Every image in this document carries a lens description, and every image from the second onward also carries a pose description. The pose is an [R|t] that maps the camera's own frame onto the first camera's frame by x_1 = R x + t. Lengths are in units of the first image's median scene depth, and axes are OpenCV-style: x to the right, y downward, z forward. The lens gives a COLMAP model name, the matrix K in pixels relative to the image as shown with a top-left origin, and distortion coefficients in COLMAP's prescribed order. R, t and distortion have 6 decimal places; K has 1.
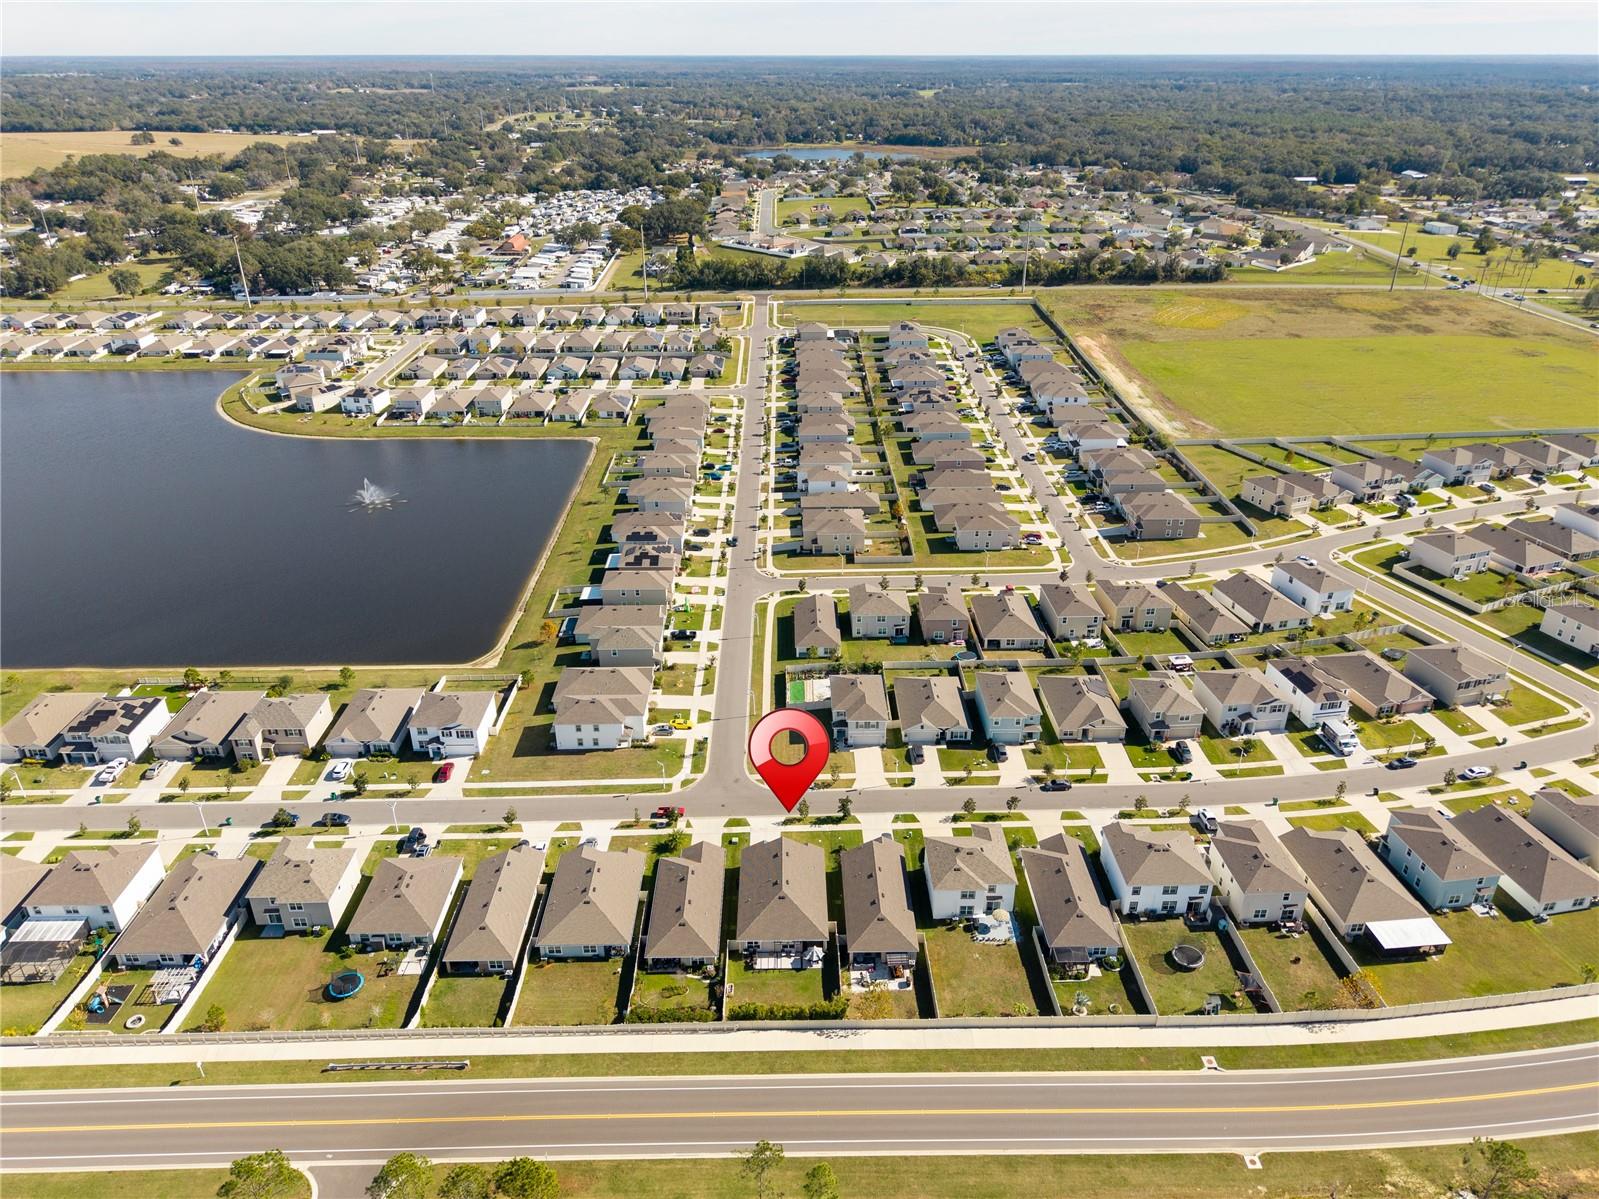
lens RADIAL K [[1073.1, 0, 799.5], [0, 1073.1, 599.5], [0, 0, 1]] dist [0.024030, -0.018882]
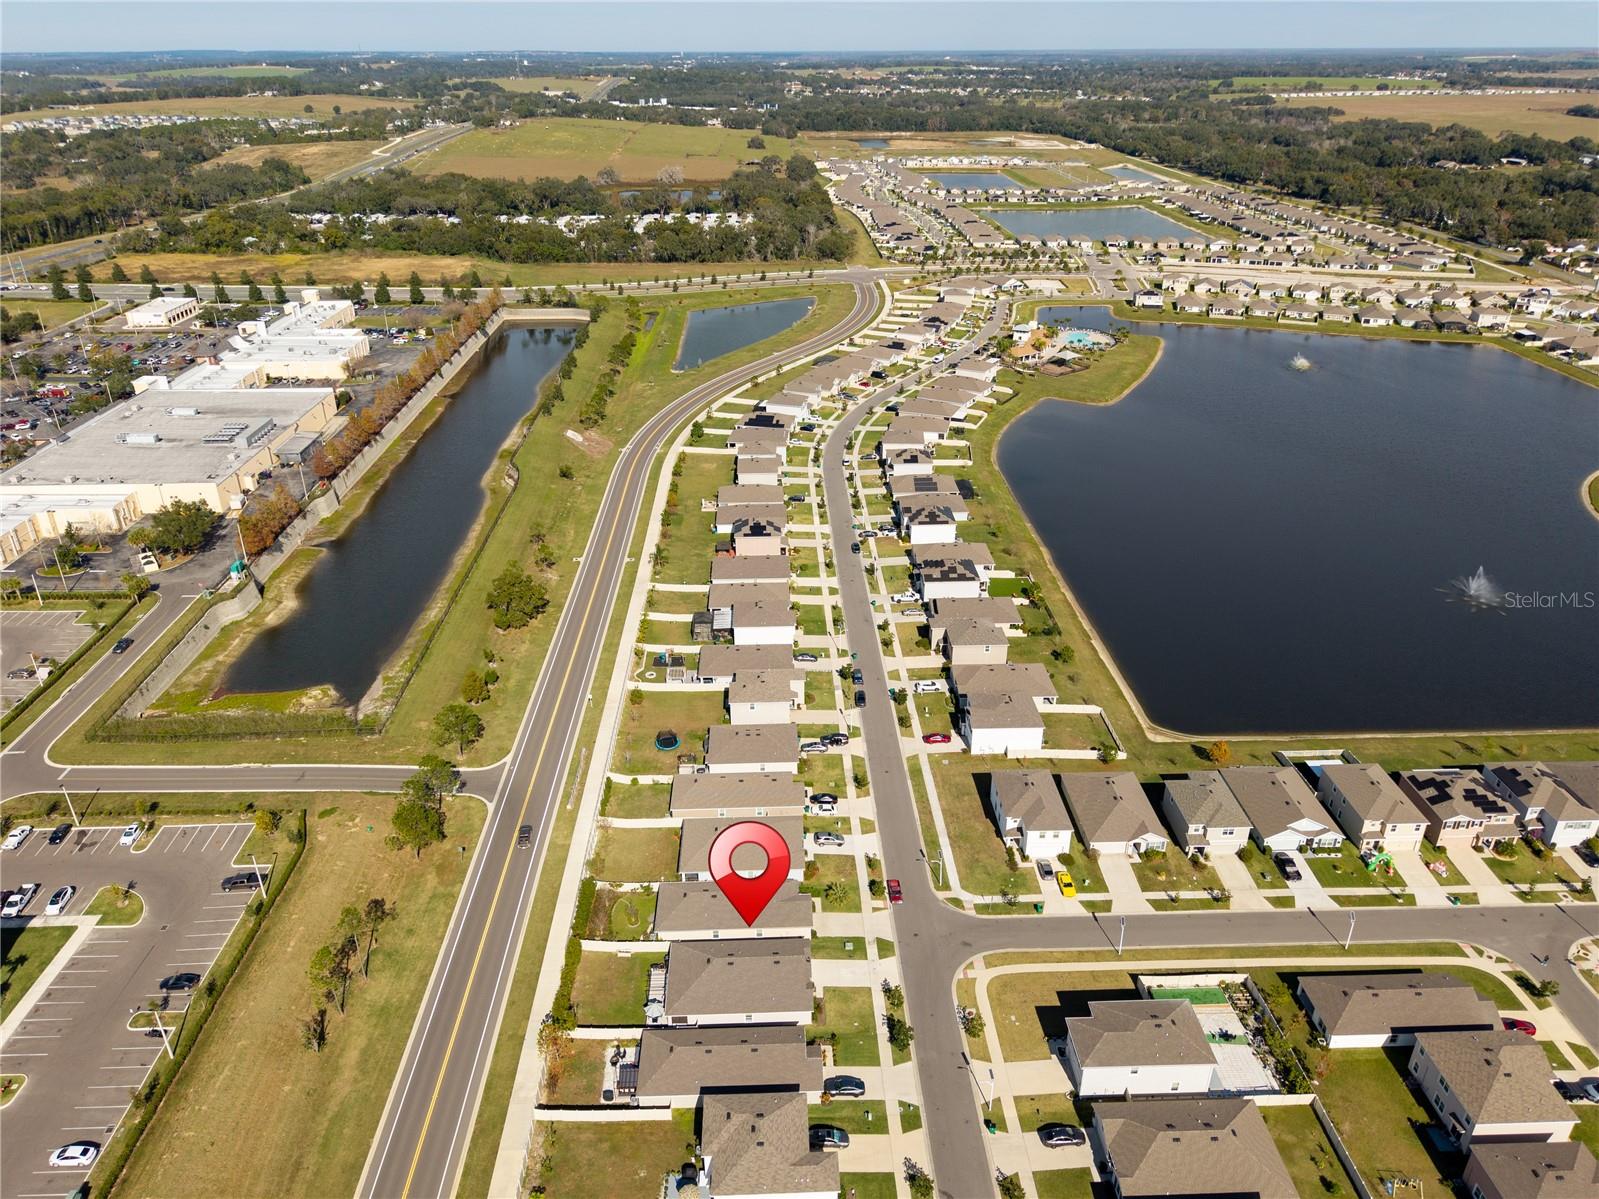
lens RADIAL K [[1110.0, 0, 799.5], [0, 1110.0, 599.5], [0, 0, 1]] dist [-0.005687, -0.003629]
pose [[0.011908, 0.442221, -0.896827, 0.559801], [-0.448034, 0.804180, 0.390589, -0.300587], [0.893937, 0.397158, 0.207707, 0.604746]]
